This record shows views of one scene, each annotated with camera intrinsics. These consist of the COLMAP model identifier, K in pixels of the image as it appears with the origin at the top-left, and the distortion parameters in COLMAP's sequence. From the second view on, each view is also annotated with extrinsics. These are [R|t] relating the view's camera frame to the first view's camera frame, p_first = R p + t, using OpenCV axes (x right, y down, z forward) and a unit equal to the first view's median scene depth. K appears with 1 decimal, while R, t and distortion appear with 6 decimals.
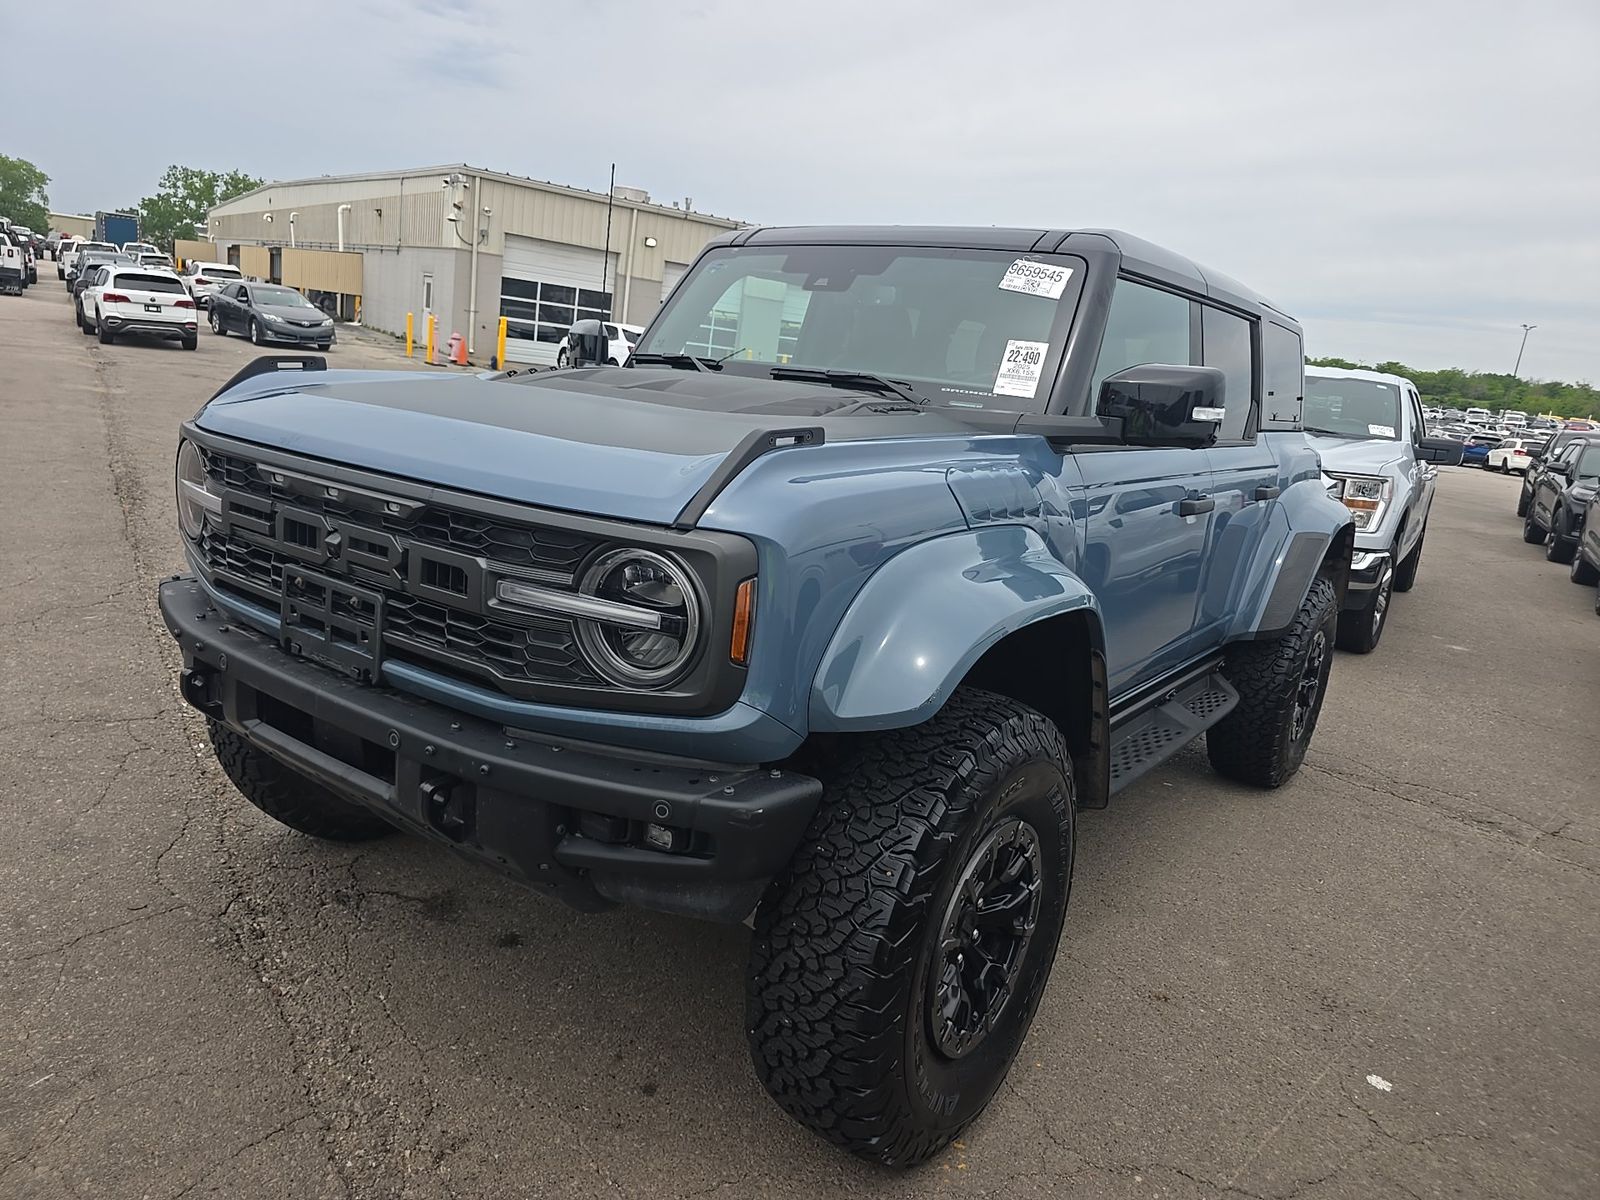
lens RADIAL K [[1084.9, 0, 800.0], [0, 1084.9, 600.0], [0, 0, 1]] dist [0.052385, -0.050817]
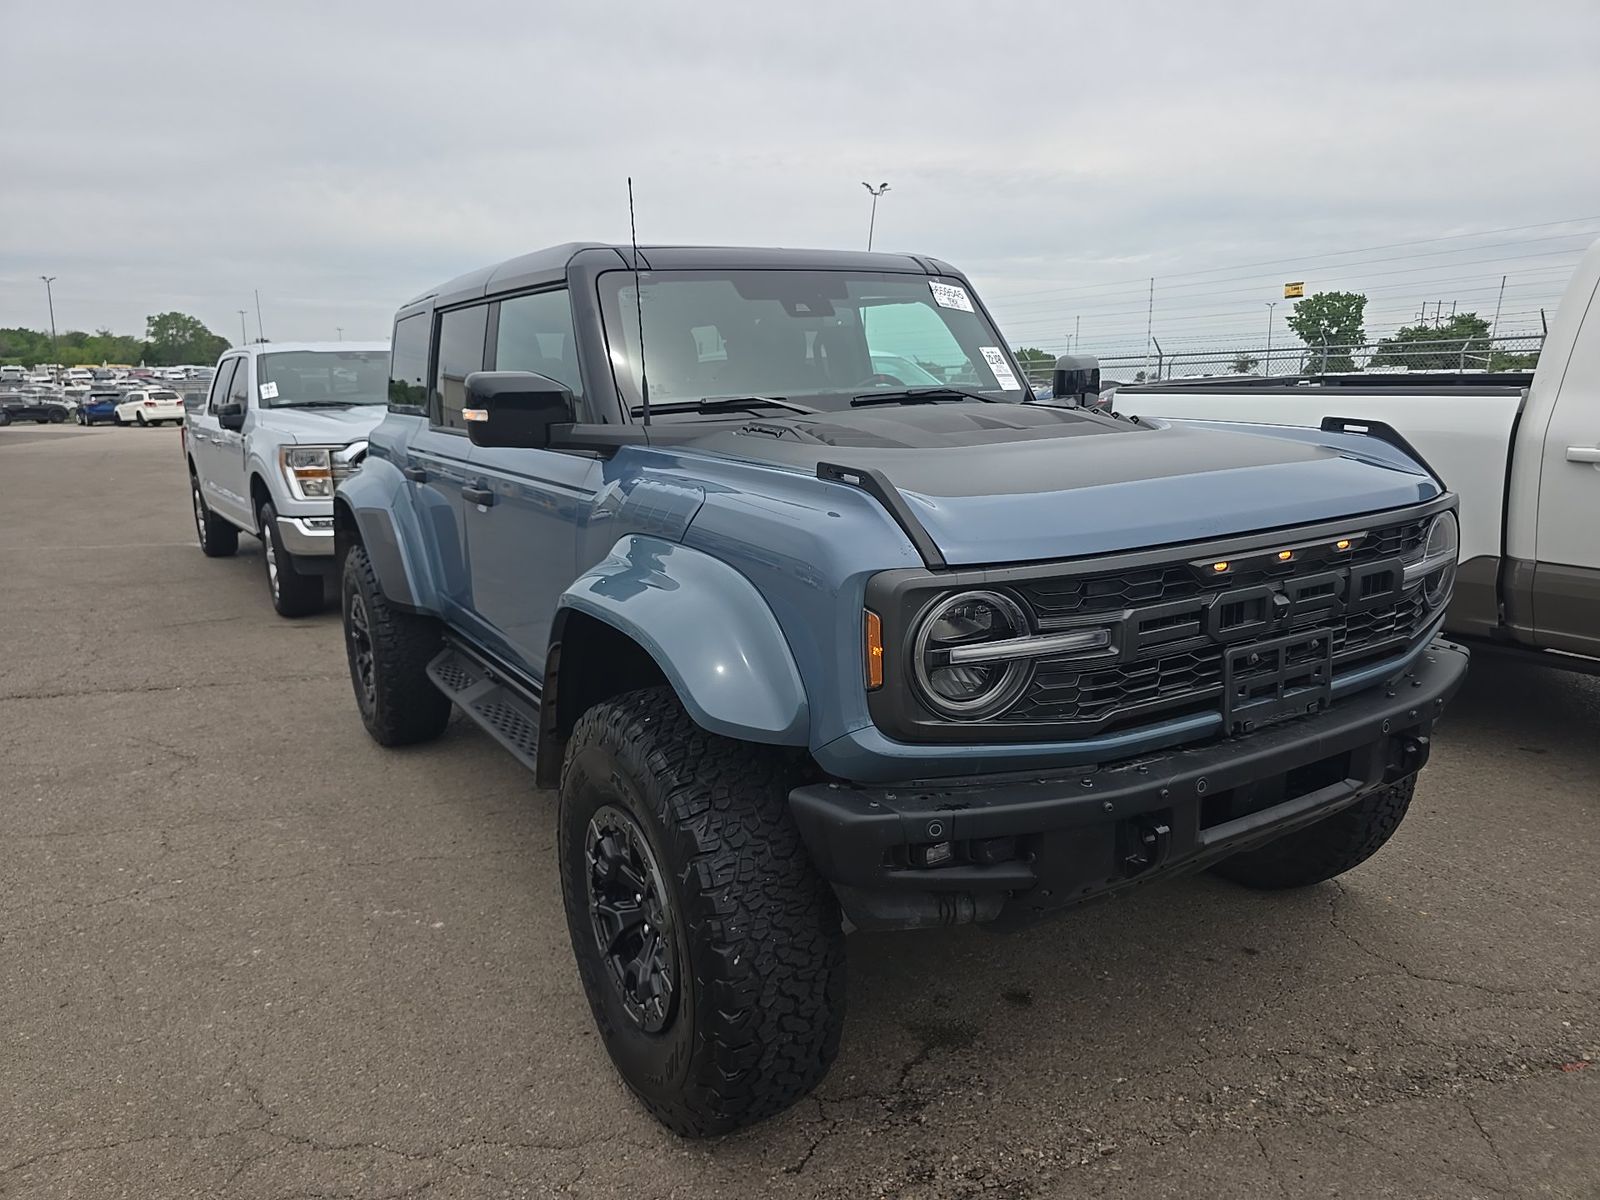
lens RADIAL K [[1084.9, 0, 800.0], [0, 1084.9, 600.0], [0, 0, 1]] dist [0.052385, -0.050817]
pose [[0.375502, -0.296753, 0.878029, -1.408946], [0.258335, 0.943322, 0.208340, -0.364092], [-0.890090, 0.148594, 0.430882, 0.894927]]
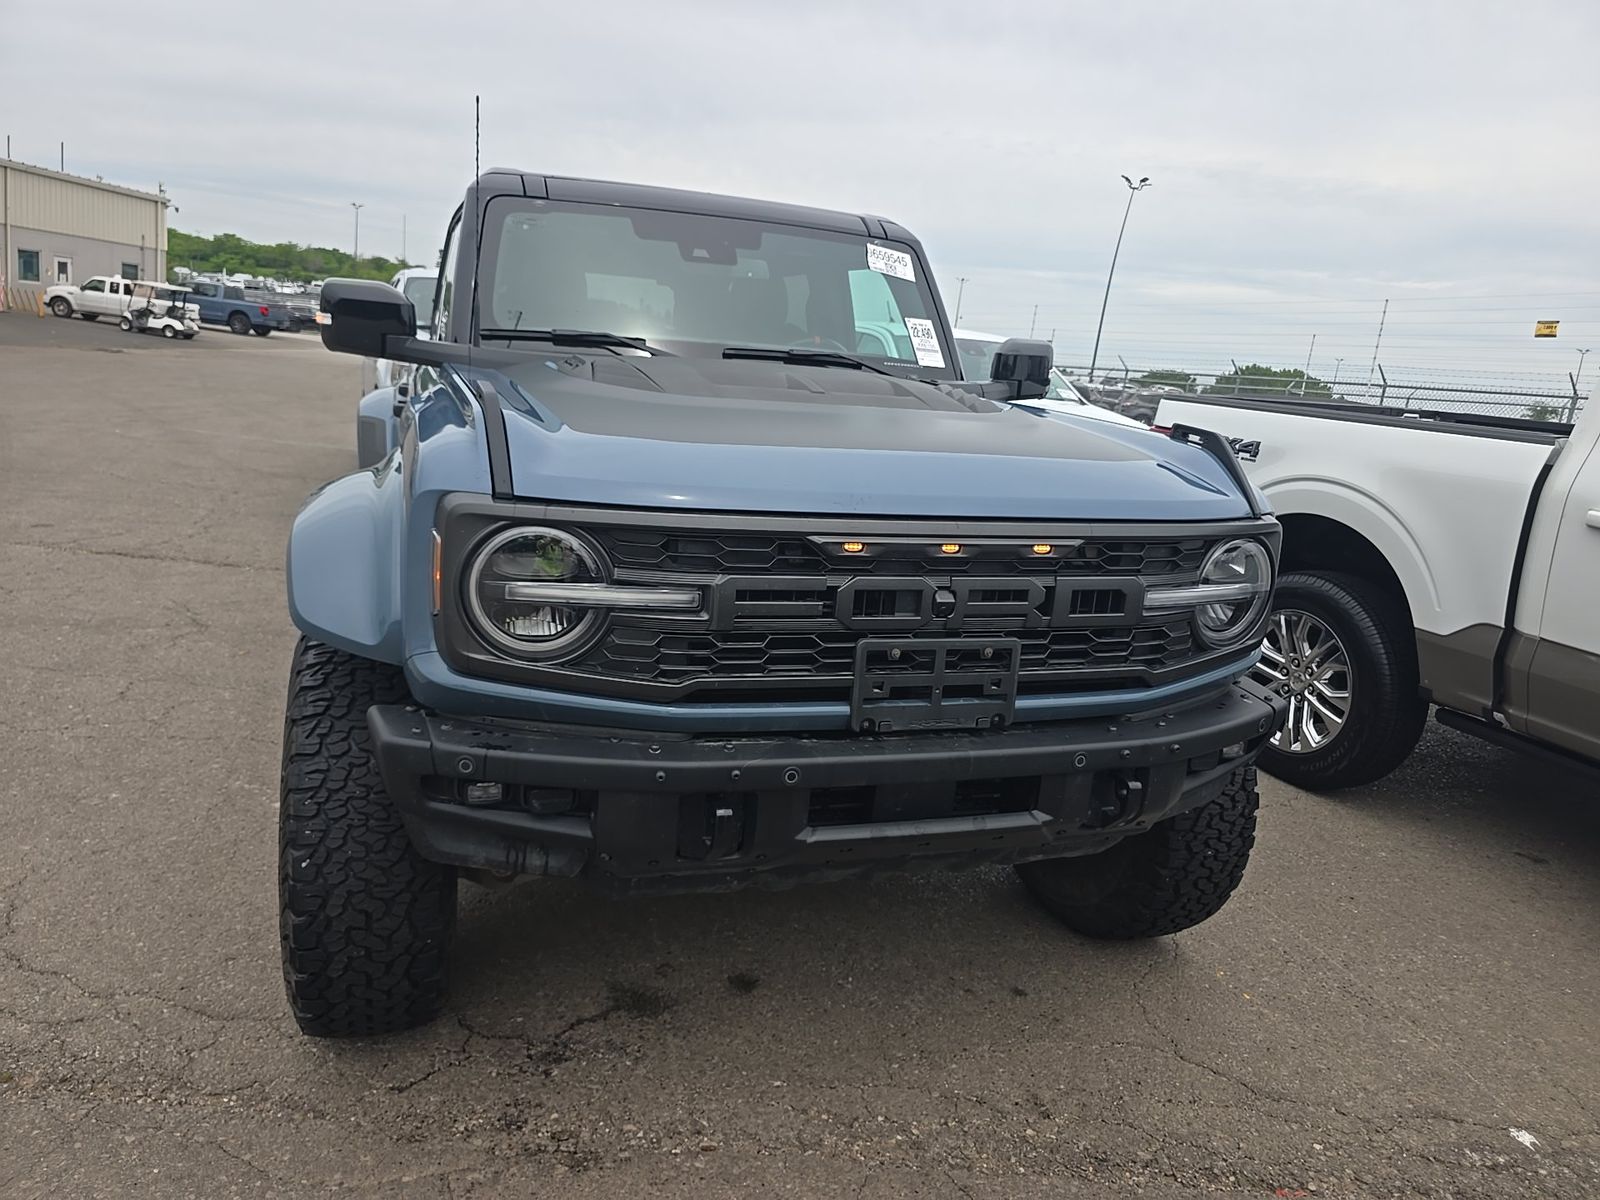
lens RADIAL K [[1084.9, 0, 800.0], [0, 1084.9, 600.0], [0, 0, 1]] dist [0.052385, -0.050817]
pose [[0.573607, -0.236564, 0.784228, -1.153343], [0.148218, 0.971561, 0.184662, -0.229315], [-0.805610, 0.010313, 0.592357, 0.508739]]
